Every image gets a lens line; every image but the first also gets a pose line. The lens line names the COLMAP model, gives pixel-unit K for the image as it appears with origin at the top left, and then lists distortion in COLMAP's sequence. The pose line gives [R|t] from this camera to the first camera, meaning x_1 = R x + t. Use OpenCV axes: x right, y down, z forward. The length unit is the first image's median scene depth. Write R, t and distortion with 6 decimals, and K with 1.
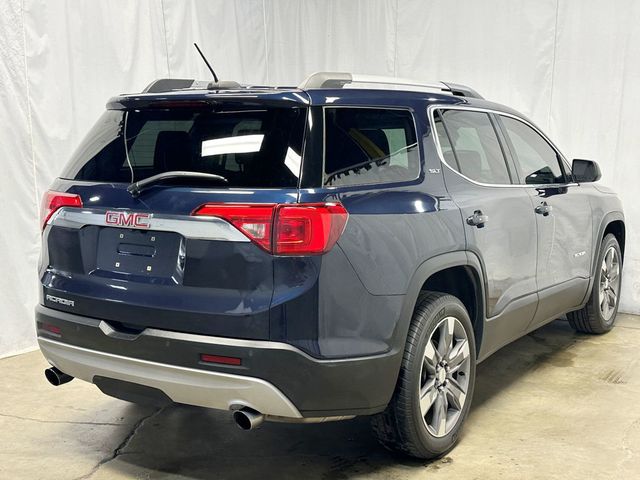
lens RADIAL K [[837.6, 0, 322.1], [0, 837.6, 225.3], [0, 0, 1]] dist [0.210510, -0.569551]
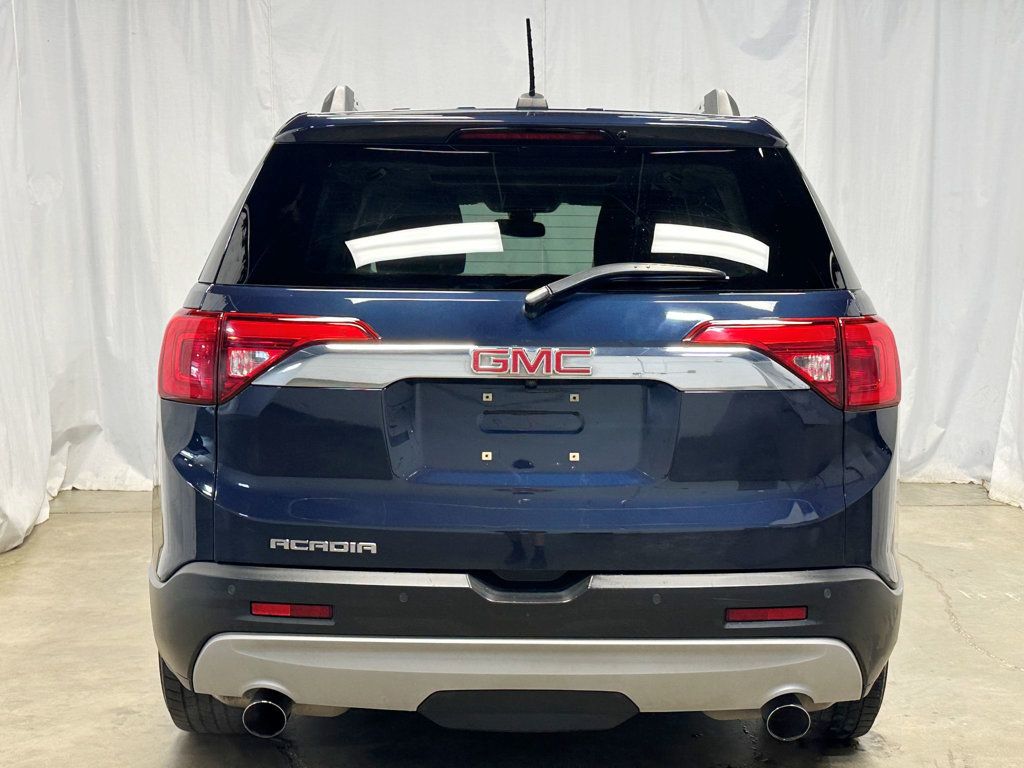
lens RADIAL K [[1340.1, 0, 515.3], [0, 1340.1, 360.5], [0, 0, 1]] dist [0.210510, -0.569551]
pose [[0.832438, -0.043679, 0.552394, -0.671820], [0.052432, 0.998625, -0.000049, -0.008078], [-0.551632, 0.029004, 0.833583, 0.347860]]
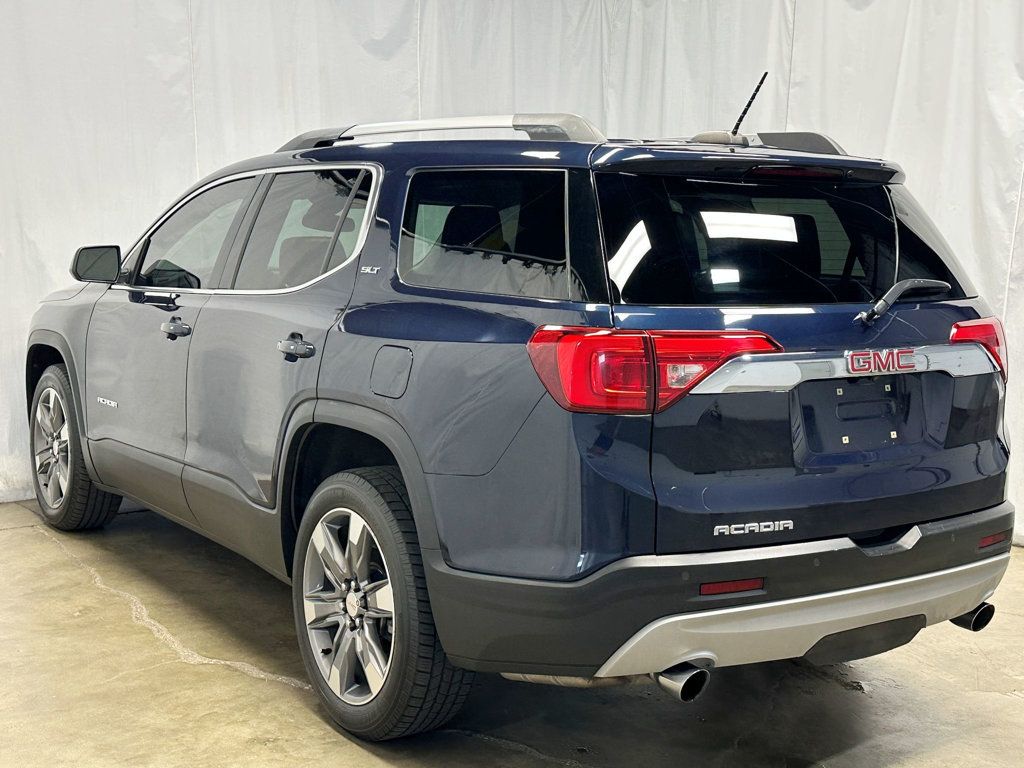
lens RADIAL K [[1340.1, 0, 515.3], [0, 1340.1, 360.5], [0, 0, 1]] dist [0.210510, -0.569551]
pose [[0.368093, -0.090963, 0.925329, -1.239761], [0.077332, 0.994750, 0.067025, -0.094026], [-0.926567, 0.046886, 0.373195, 0.876704]]
